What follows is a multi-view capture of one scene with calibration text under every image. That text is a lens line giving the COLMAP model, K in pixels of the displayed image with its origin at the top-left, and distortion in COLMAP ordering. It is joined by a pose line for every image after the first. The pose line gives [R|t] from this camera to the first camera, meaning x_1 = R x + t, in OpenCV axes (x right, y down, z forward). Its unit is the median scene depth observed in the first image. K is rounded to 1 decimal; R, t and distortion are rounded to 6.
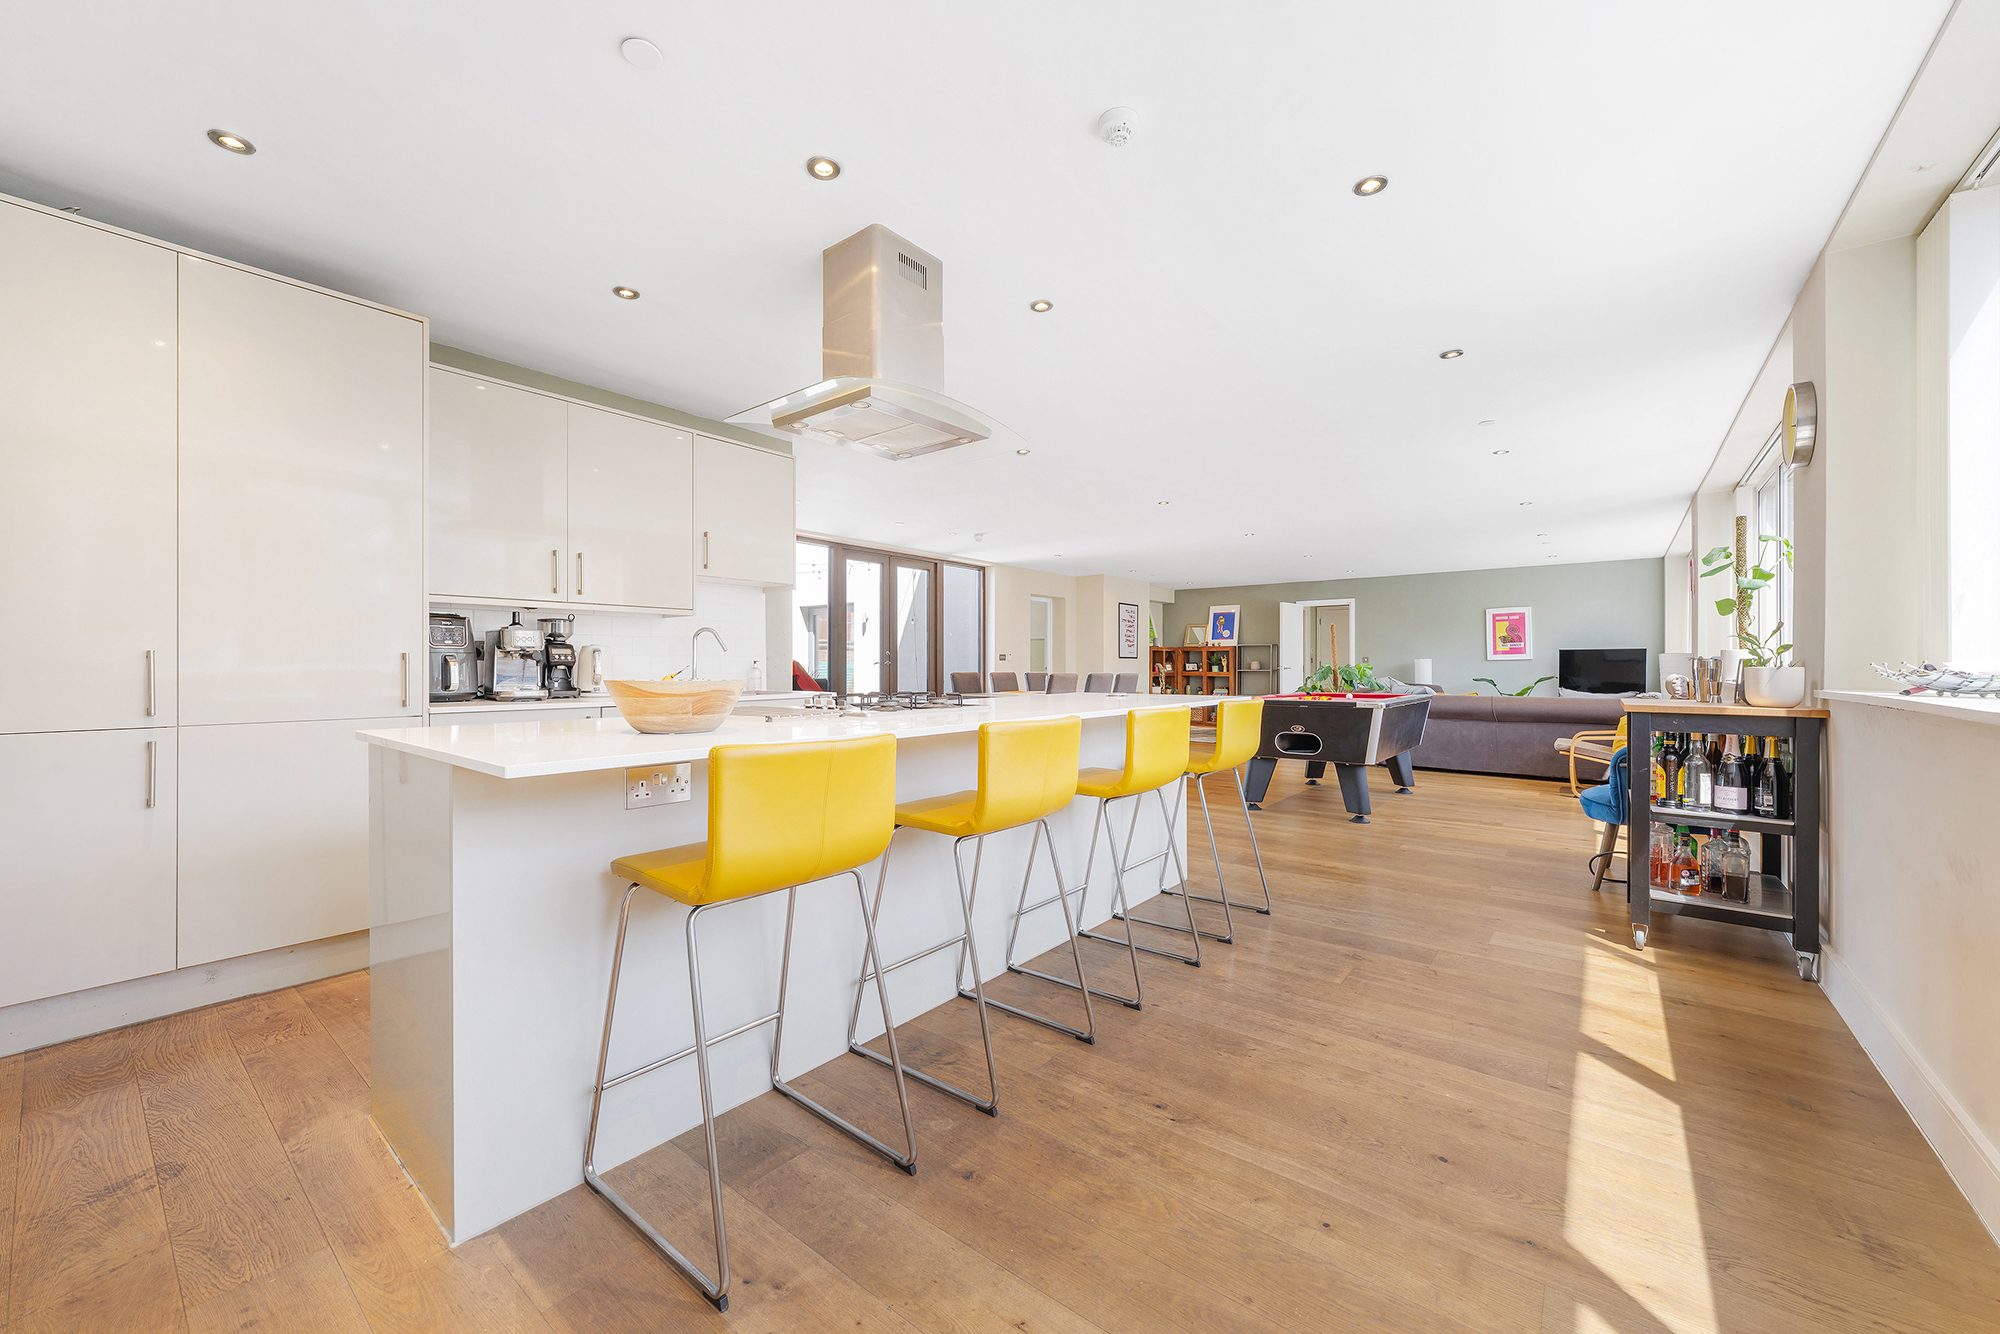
lens RADIAL K [[768.3, 0, 962.2], [0, 768.3, 663.2], [0, 0, 1]] dist [-0.000611, -0.000143]
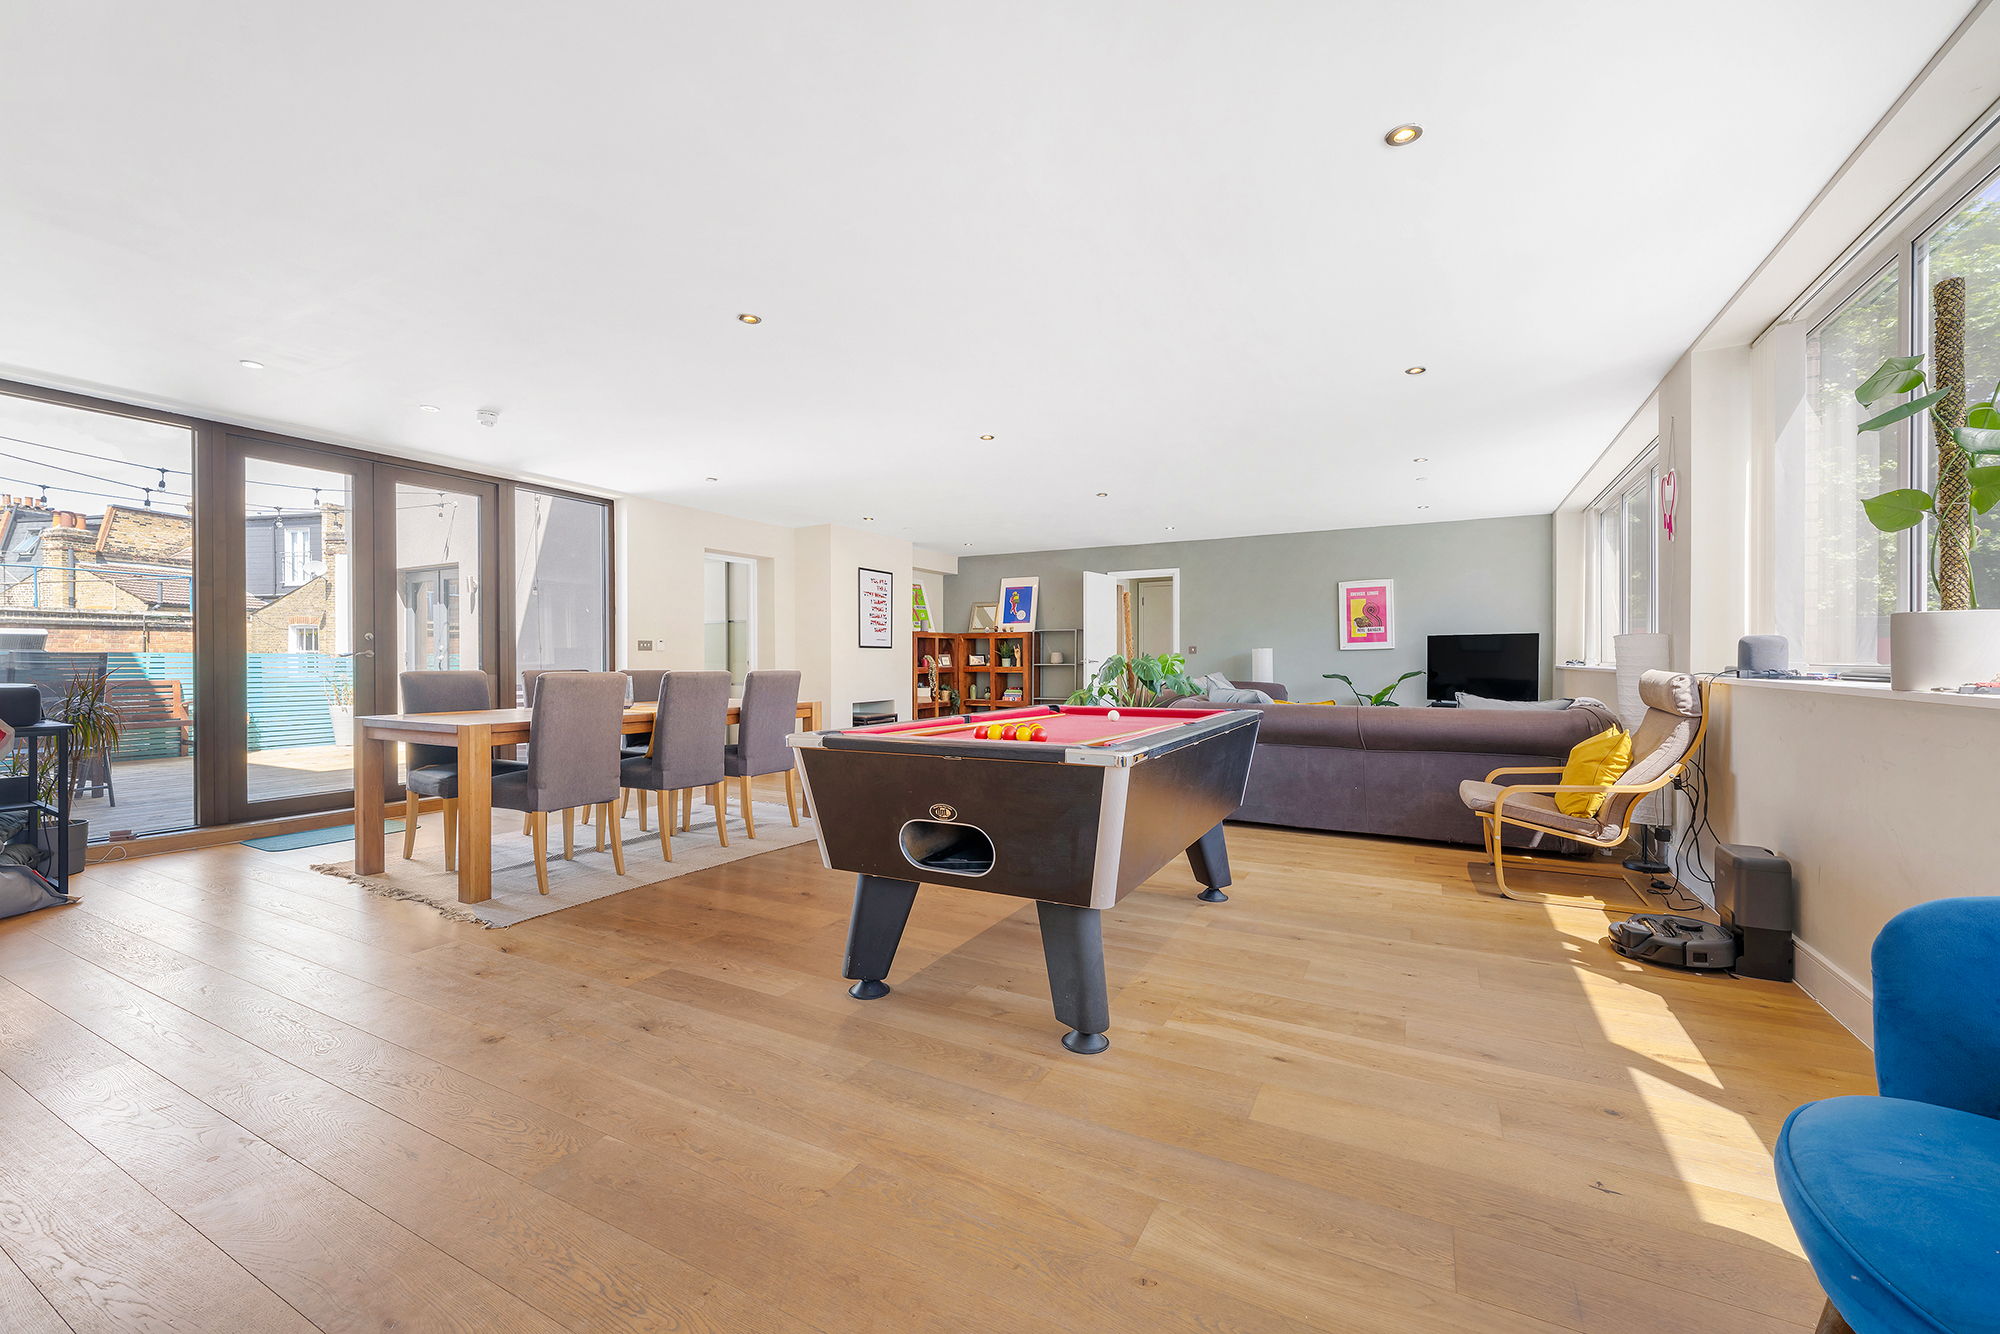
lens RADIAL K [[803.8, 0, 964.5], [0, 803.8, 661.9], [0, 0, 1]] dist [0.001047, 0.000201]
pose [[0.985000, -0.003529, 0.172518, 0.173110], [0.002476, 0.999977, 0.006316, 0.001975], [-0.172536, -0.005794, 0.984986, 0.269426]]
